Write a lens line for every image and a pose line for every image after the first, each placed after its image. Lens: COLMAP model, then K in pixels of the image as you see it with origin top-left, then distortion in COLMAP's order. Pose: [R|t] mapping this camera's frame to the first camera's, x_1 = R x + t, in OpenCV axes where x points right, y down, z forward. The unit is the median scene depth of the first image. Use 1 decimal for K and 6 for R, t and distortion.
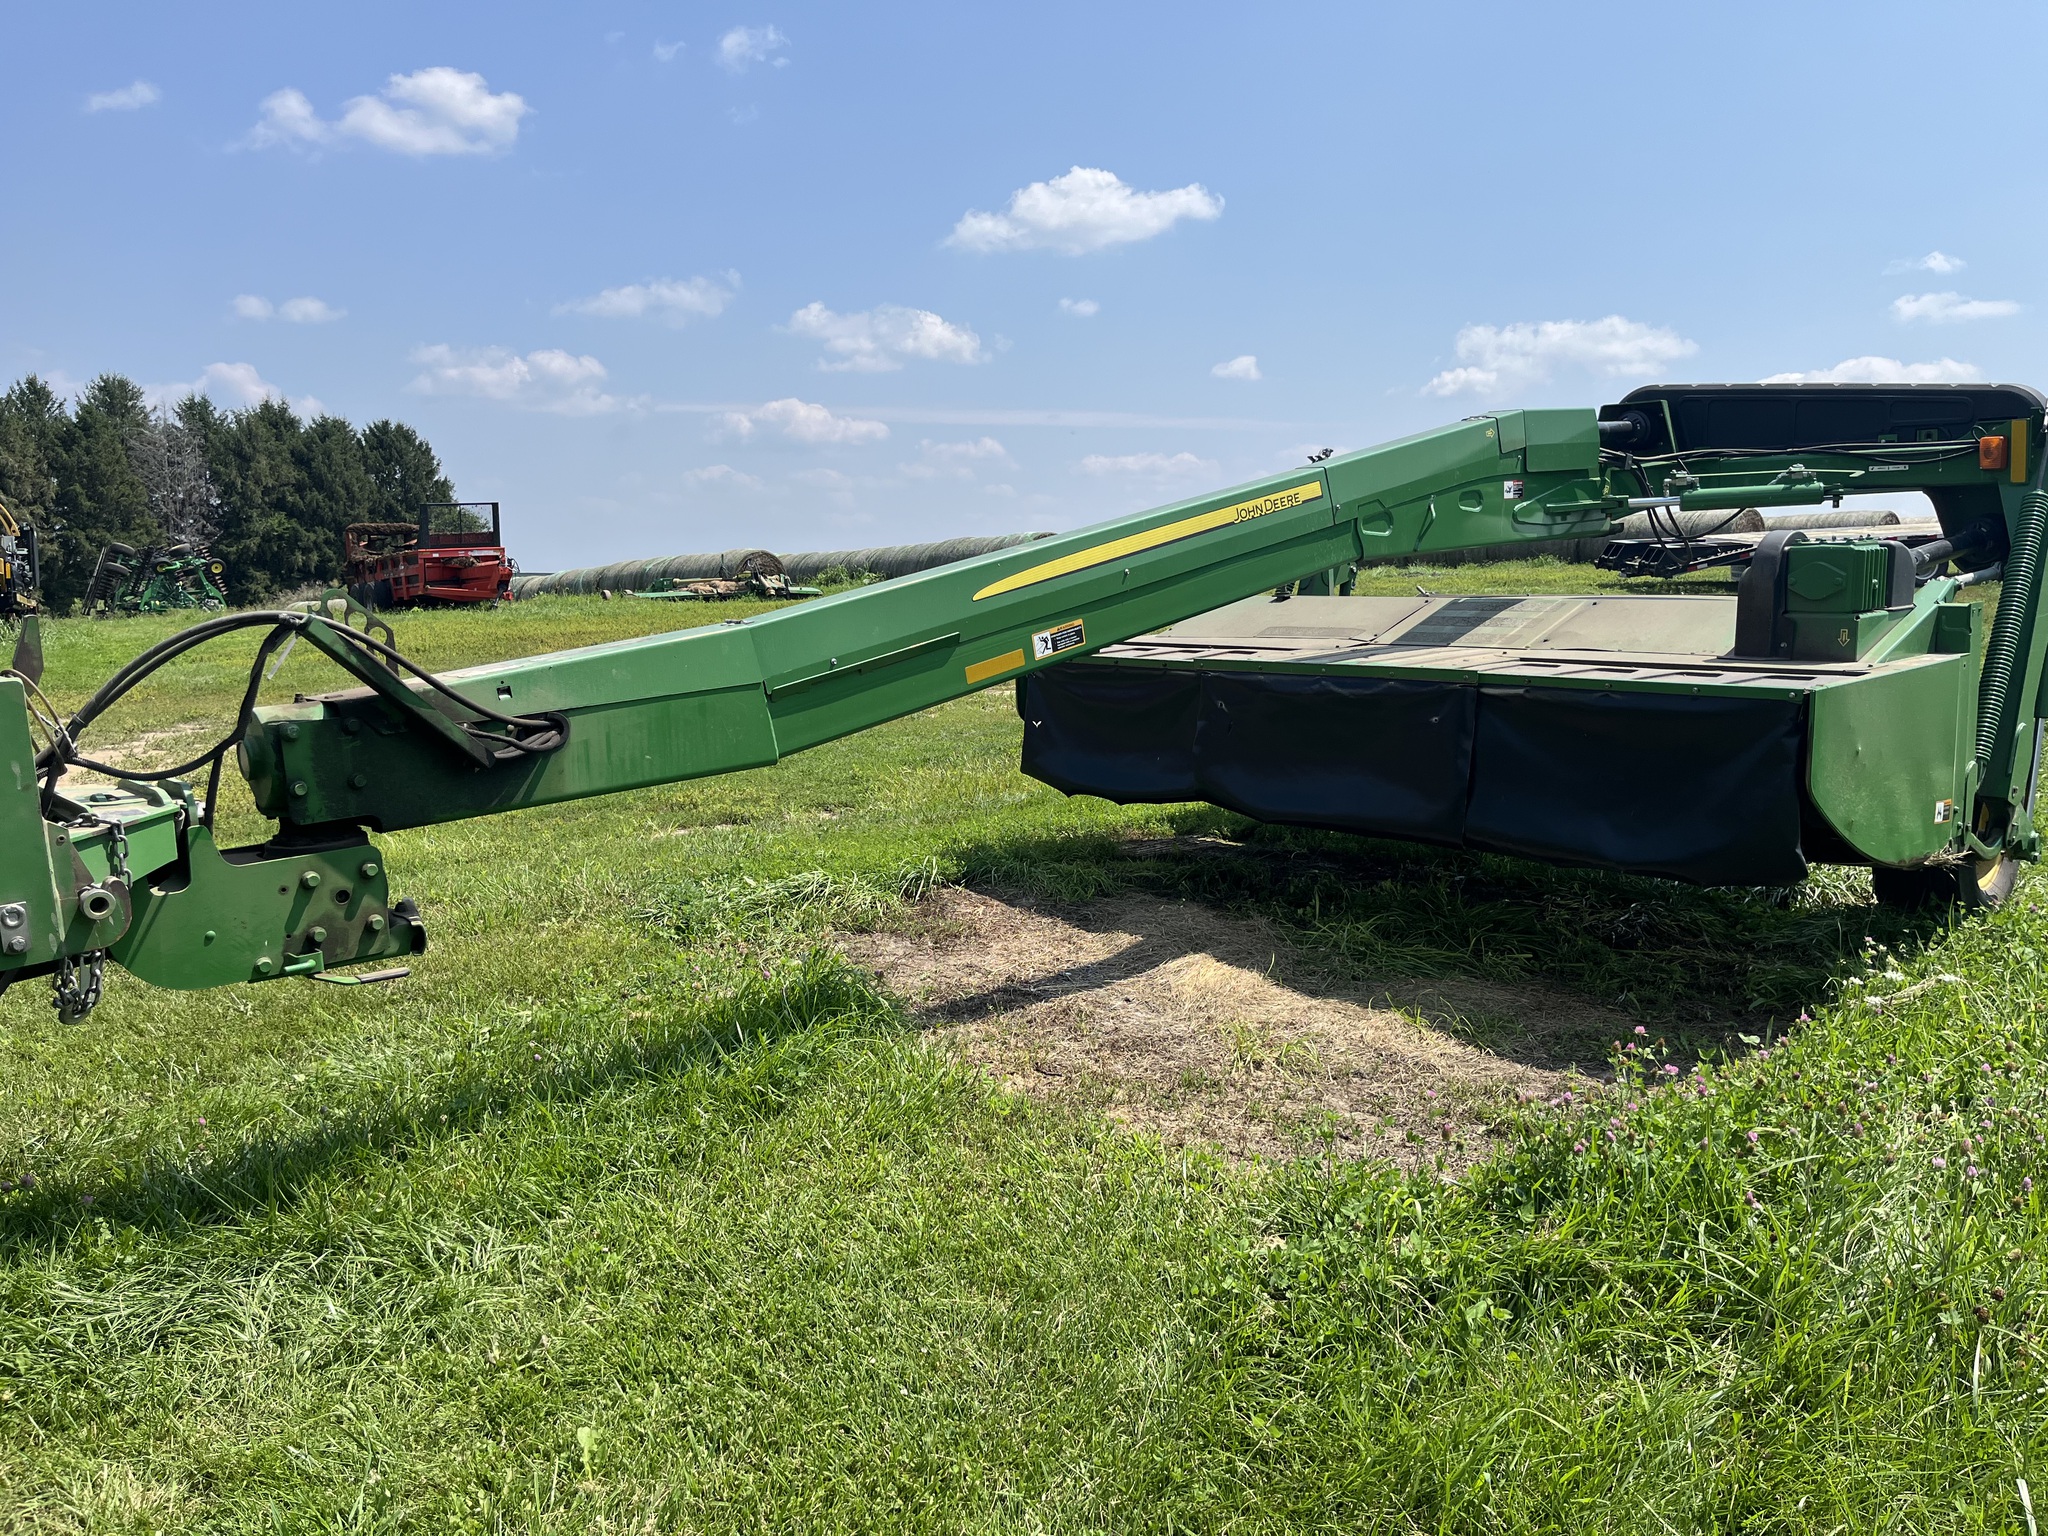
lens RADIAL K [[1556.8, 0, 1024.0], [0, 1556.8, 768.0], [0, 0, 1]] dist [0.067154, -0.089049]
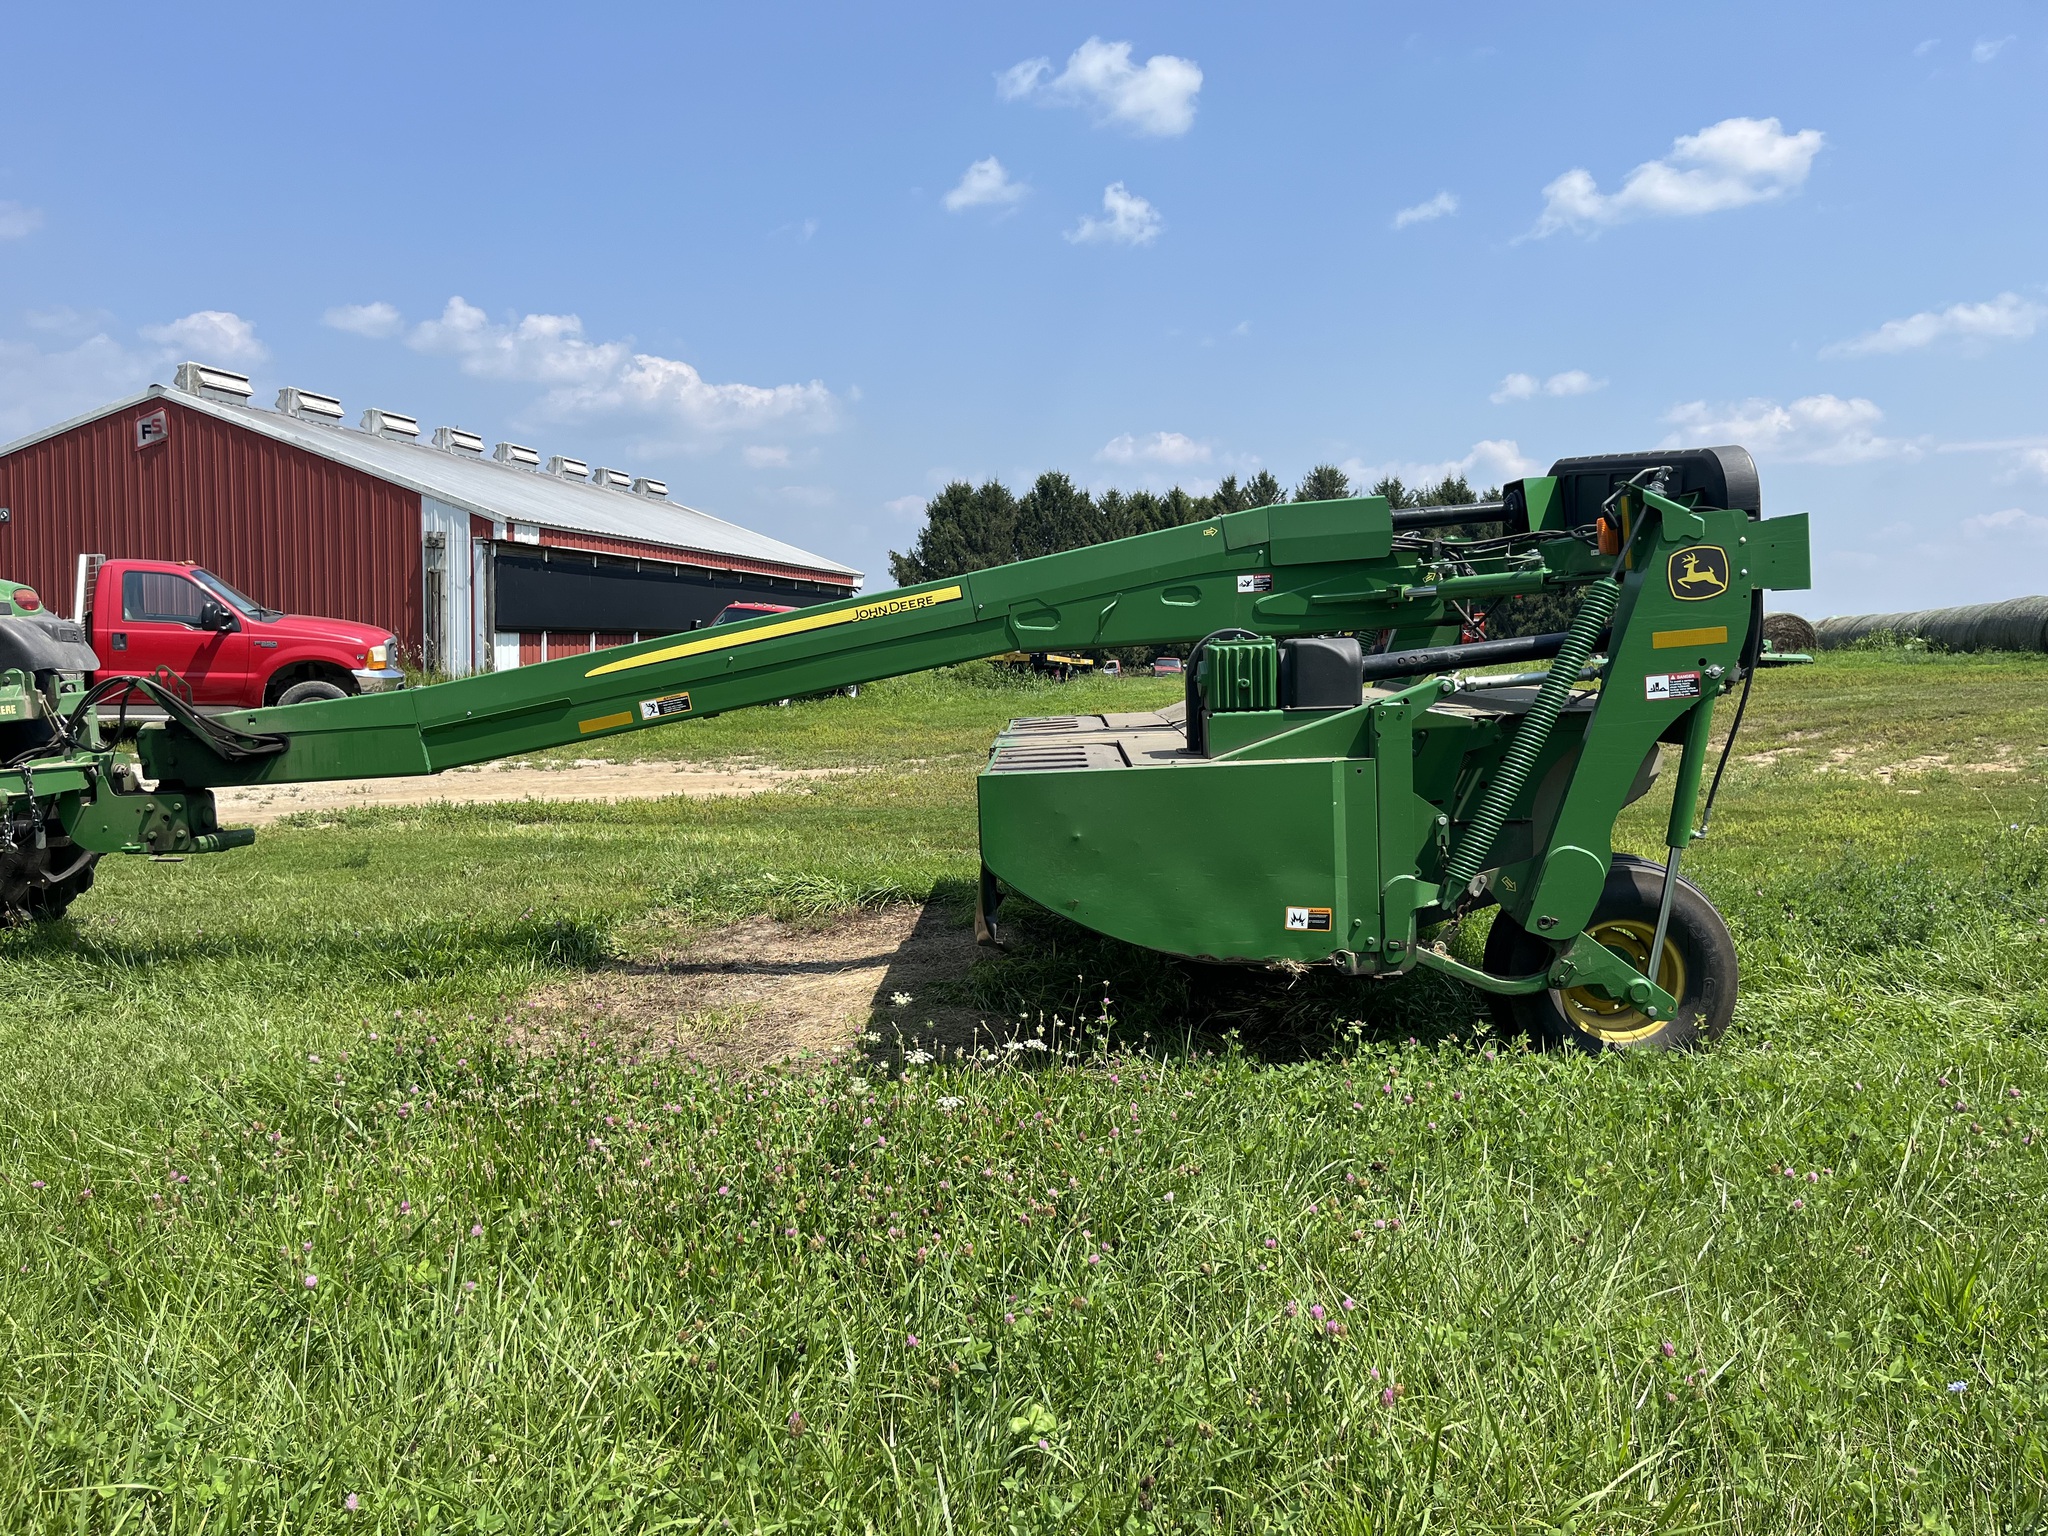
lens RADIAL K [[1568.2, 0, 1035.2], [0, 1568.2, 775.3], [0, 0, 1]] dist [0.064679, -0.088650]
pose [[0.734547, 0.064215, -0.675513, 0.928165], [-0.086910, 0.996216, 0.000195, -0.037003], [0.672969, 0.058566, 0.737348, 0.132393]]
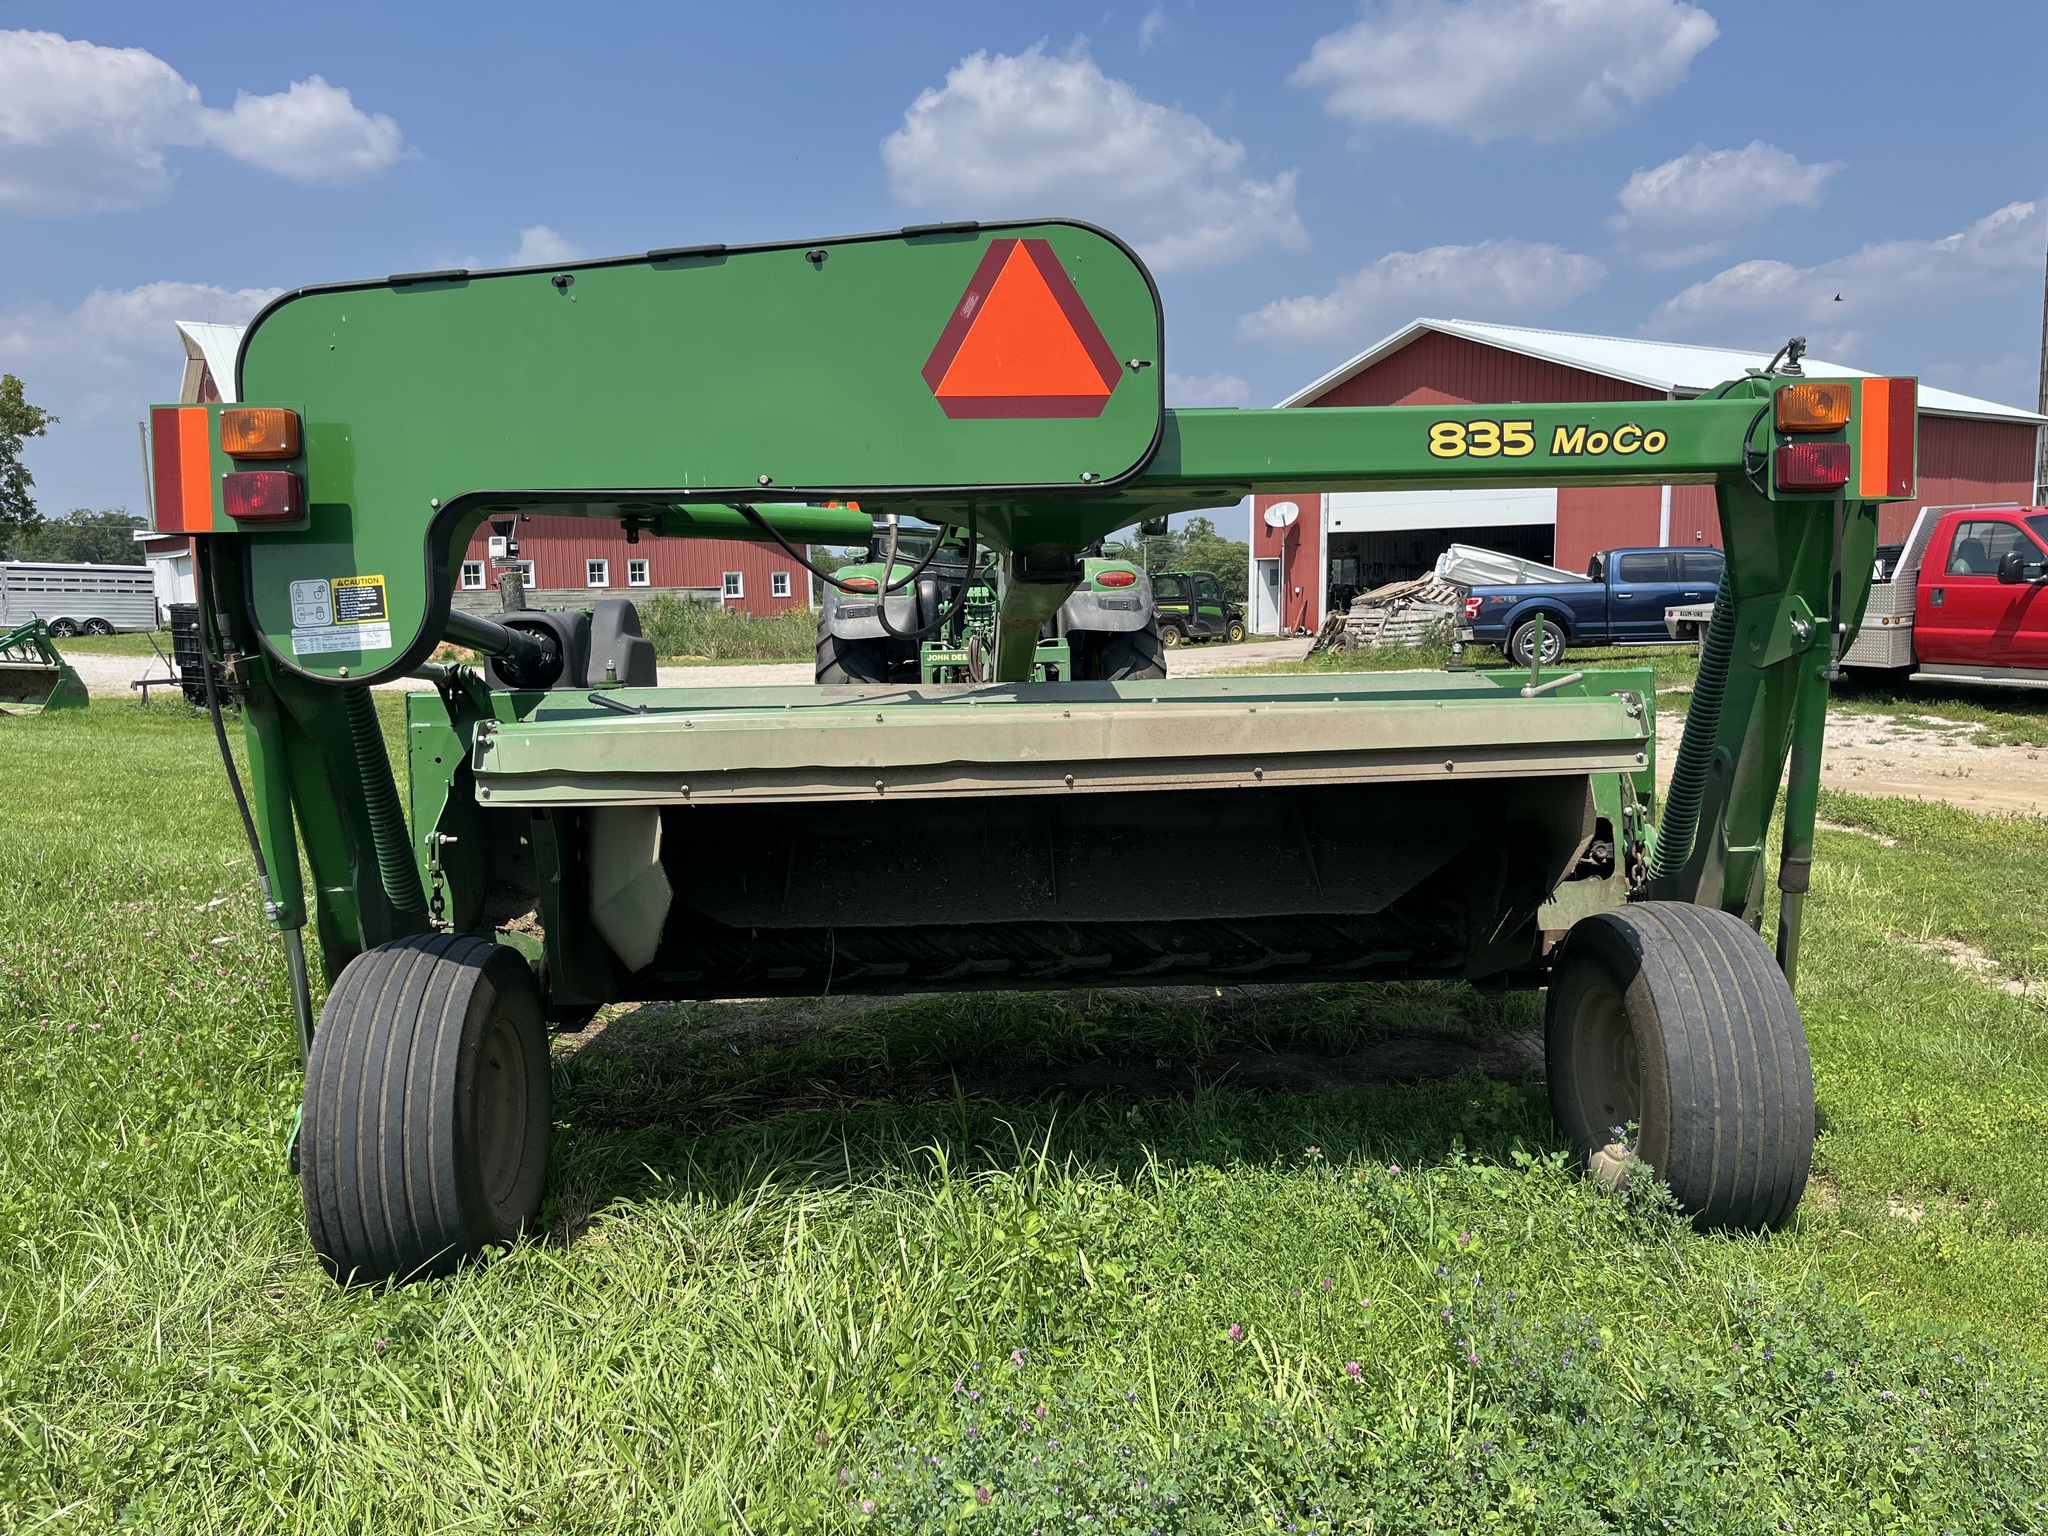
lens RADIAL K [[1568.2, 0, 1035.2], [0, 1568.2, 775.3], [0, 0, 1]] dist [0.064679, -0.088650]
pose [[-0.644054, 0.095608, -0.758982, 0.865820], [-0.075744, 0.979314, 0.187638, -0.203340], [0.761221, 0.178337, -0.623489, 1.495384]]
